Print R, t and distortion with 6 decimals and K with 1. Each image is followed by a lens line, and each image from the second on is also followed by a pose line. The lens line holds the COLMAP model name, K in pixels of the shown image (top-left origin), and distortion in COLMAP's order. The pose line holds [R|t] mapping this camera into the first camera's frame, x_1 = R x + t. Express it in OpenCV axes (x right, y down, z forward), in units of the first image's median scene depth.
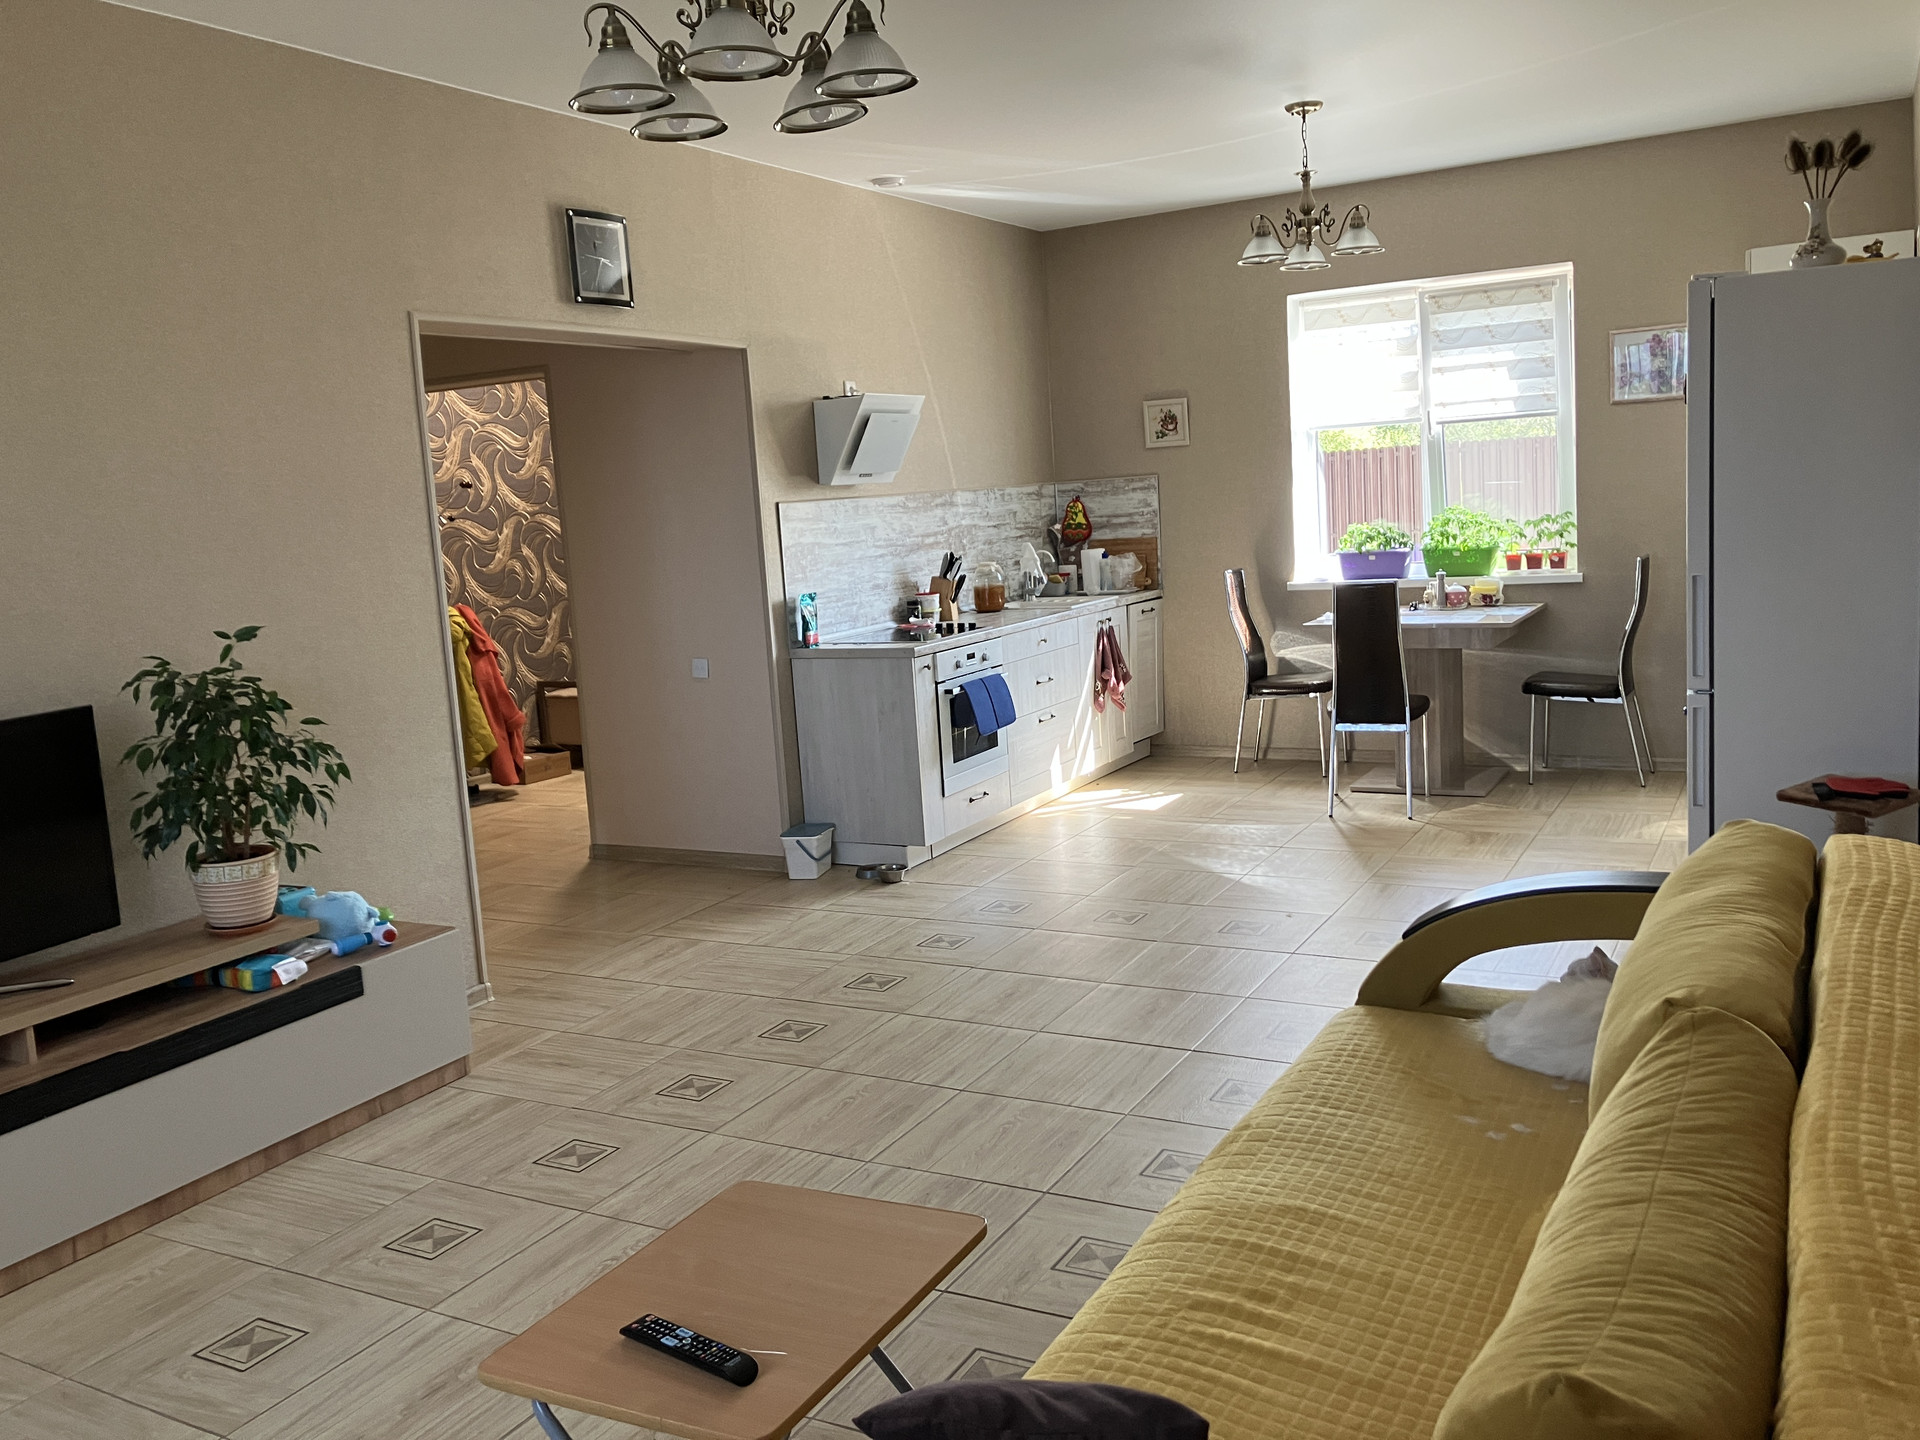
lens RADIAL K [[1579.3, 0, 960.0], [0, 1579.3, 720.0], [0, 0, 1]] dist [0.017734, 0.001585]
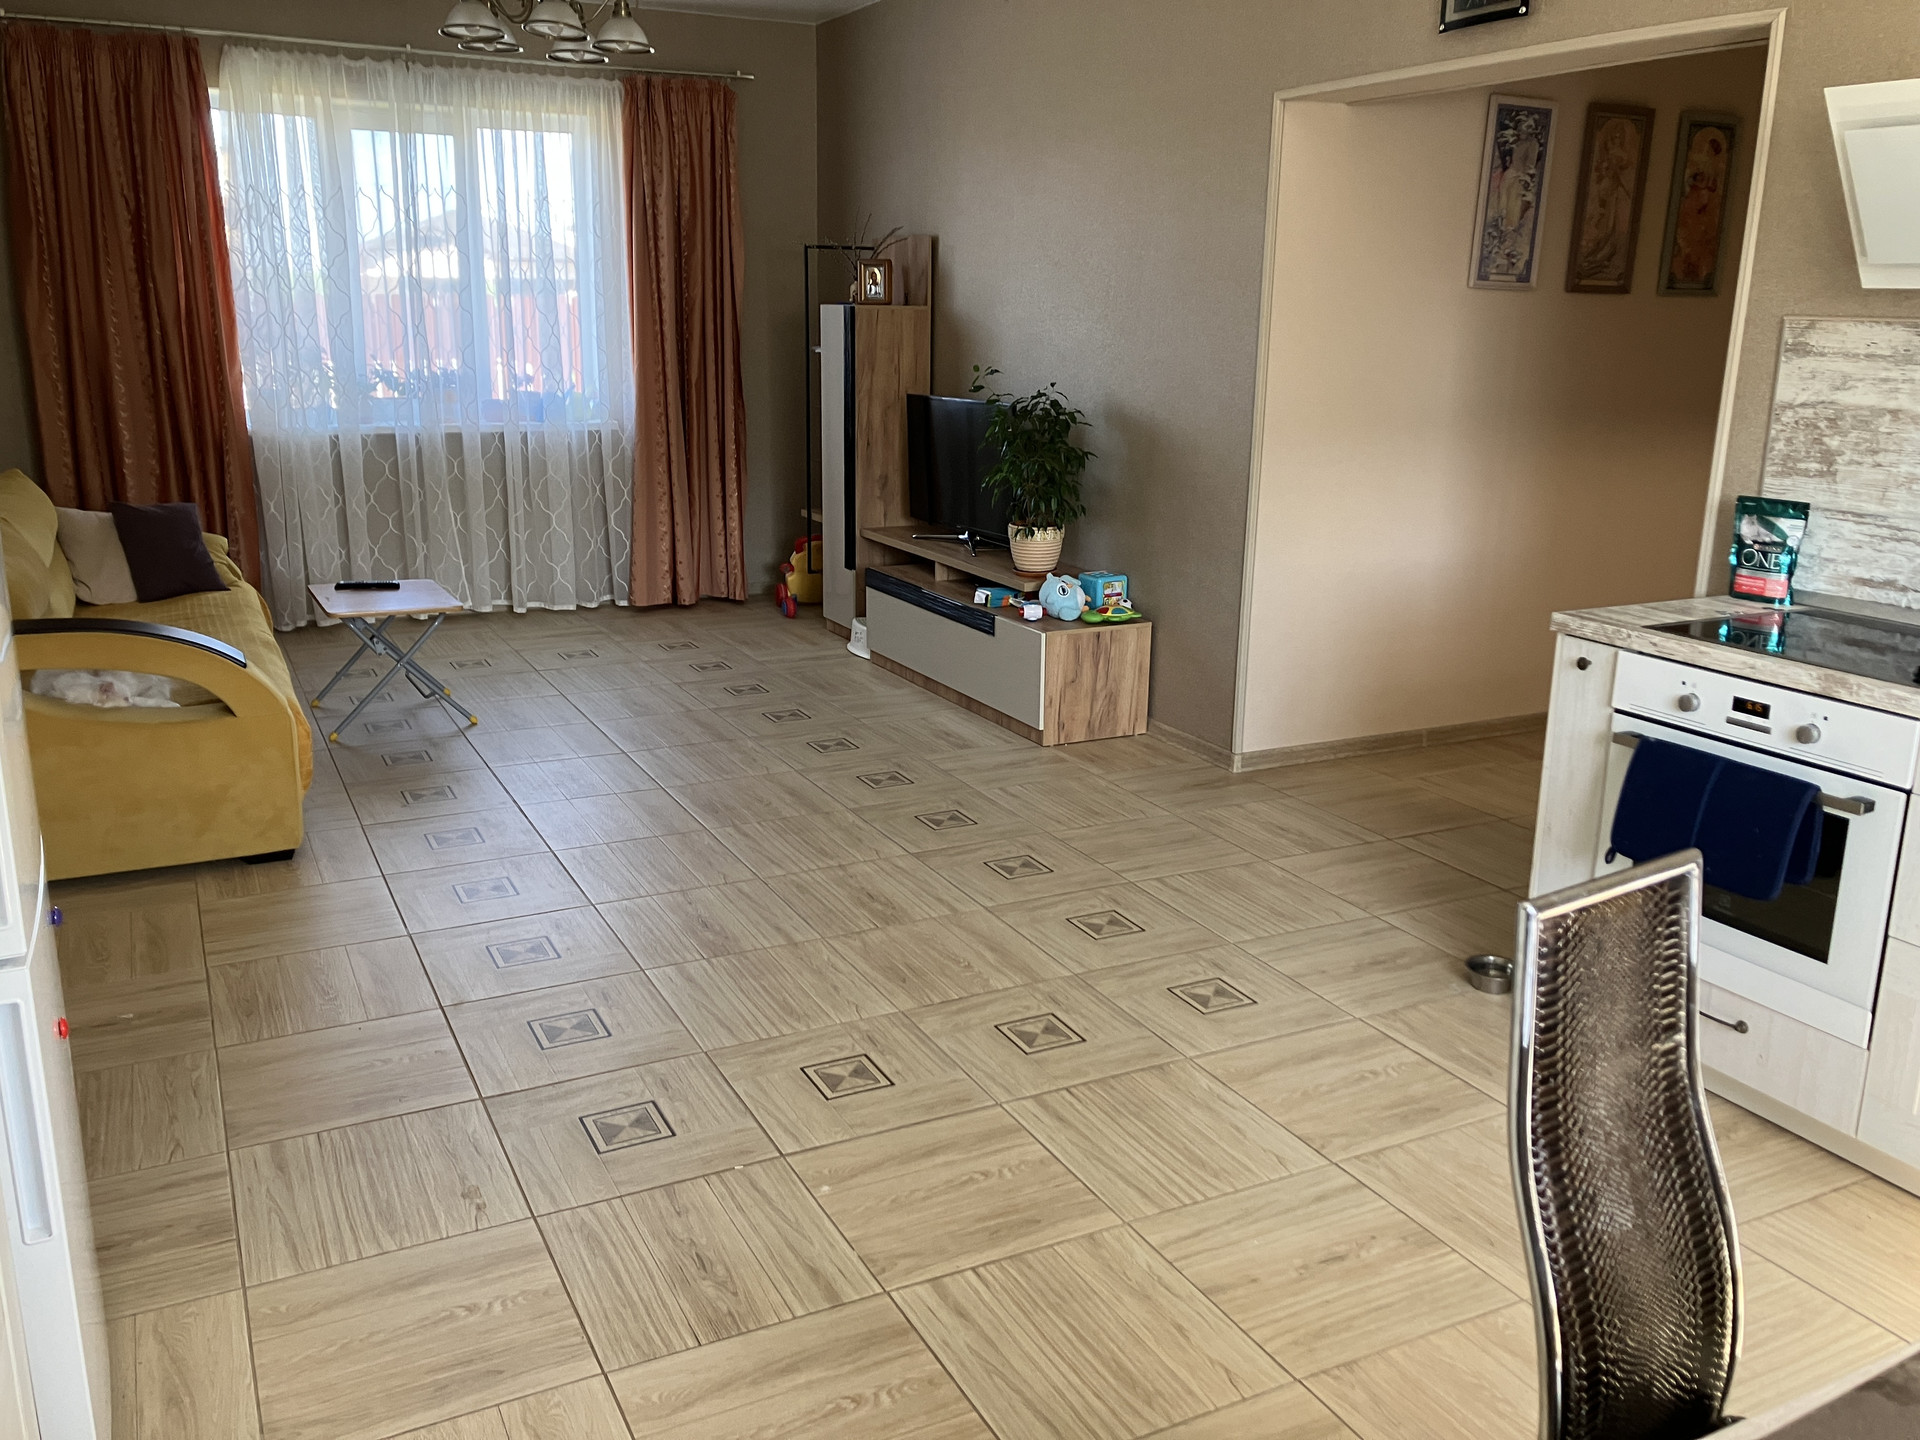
lens RADIAL K [[1579.3, 0, 960.0], [0, 1579.3, 720.0], [0, 0, 1]] dist [0.017734, 0.001585]
pose [[-0.576547, 0.259835, -0.774648, 0.633491], [-0.096003, 0.919977, 0.380034, -0.244874], [0.811405, 0.293476, -0.505465, 1.403829]]
